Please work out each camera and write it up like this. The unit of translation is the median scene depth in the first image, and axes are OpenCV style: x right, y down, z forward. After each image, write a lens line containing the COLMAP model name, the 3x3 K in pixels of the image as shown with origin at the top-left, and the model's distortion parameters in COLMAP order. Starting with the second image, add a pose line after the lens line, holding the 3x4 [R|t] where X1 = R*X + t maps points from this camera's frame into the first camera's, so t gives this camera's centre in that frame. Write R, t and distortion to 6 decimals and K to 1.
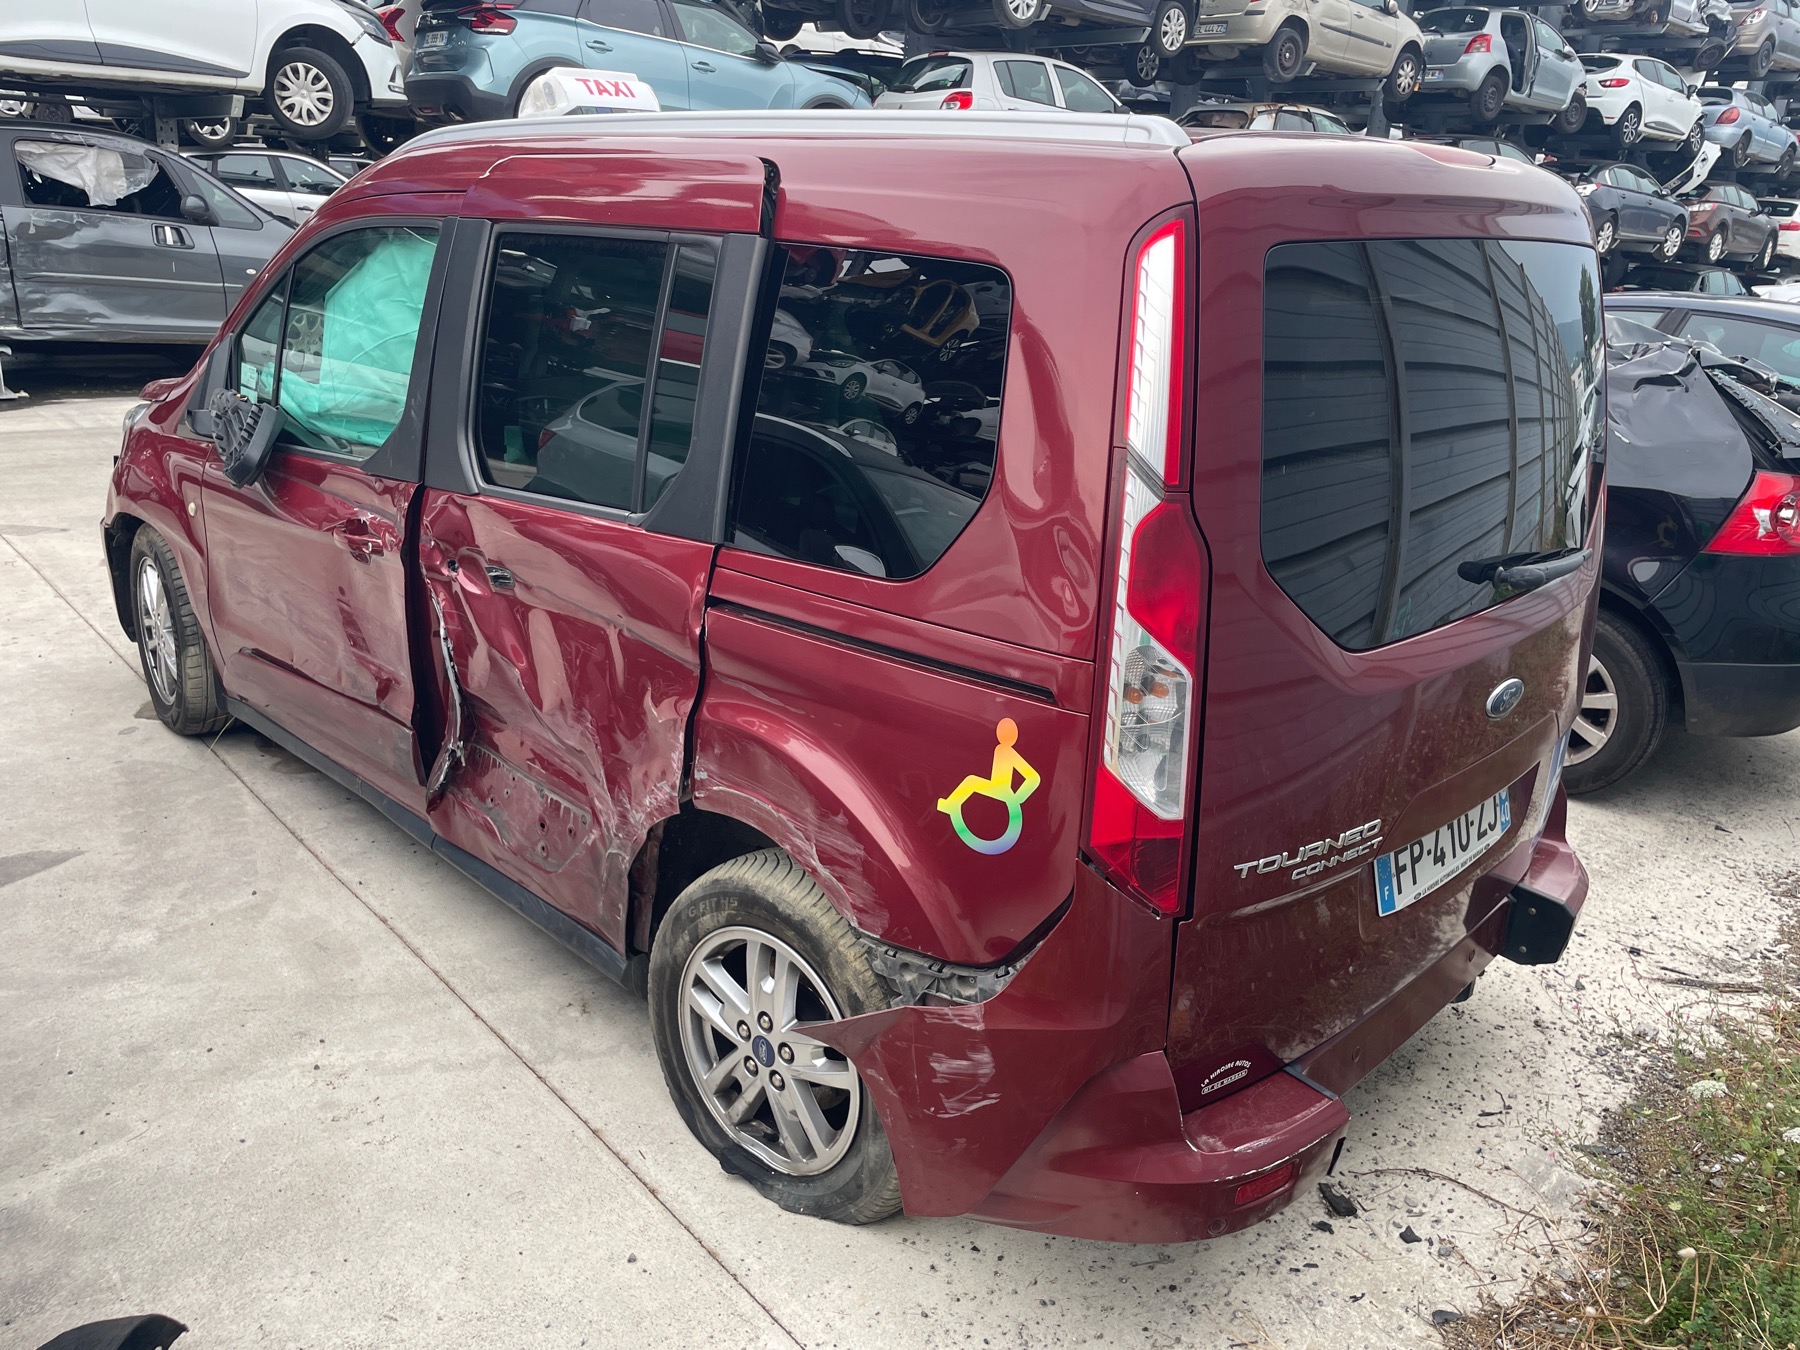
lens RADIAL K [[1368.9, 0, 911.2], [0, 1368.9, 665.6], [0, 0, 1]] dist [0.087914, -0.116359]
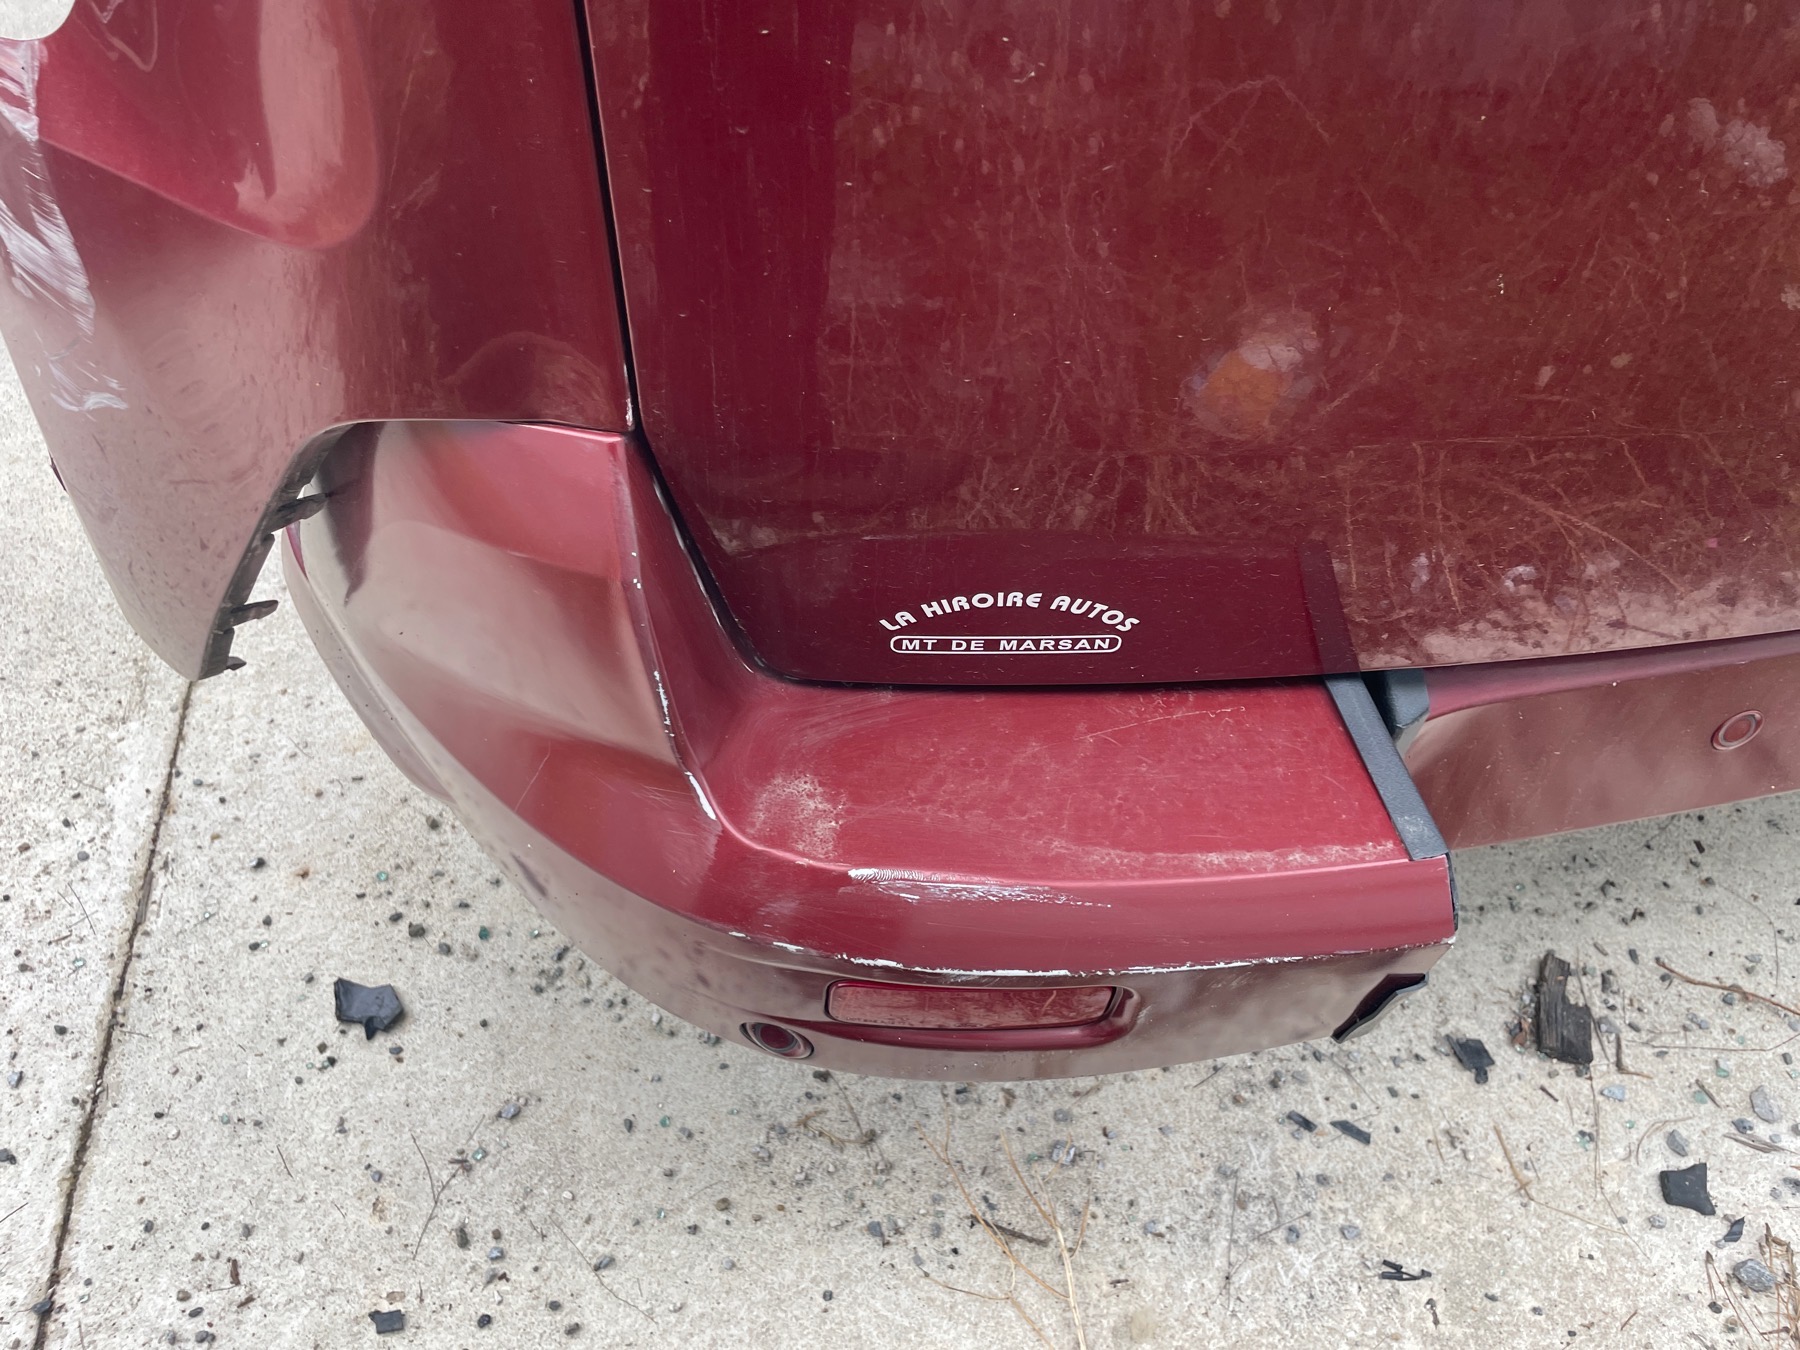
lens RADIAL K [[1368.9, 0, 911.2], [0, 1368.9, 665.6], [0, 0, 1]] dist [0.087914, -0.116359]
pose [[0.848777, 0.388359, -0.358826, 0.263193], [-0.181222, 0.851190, 0.492580, 0.147428], [0.496726, -0.353063, 0.792849, 0.656117]]
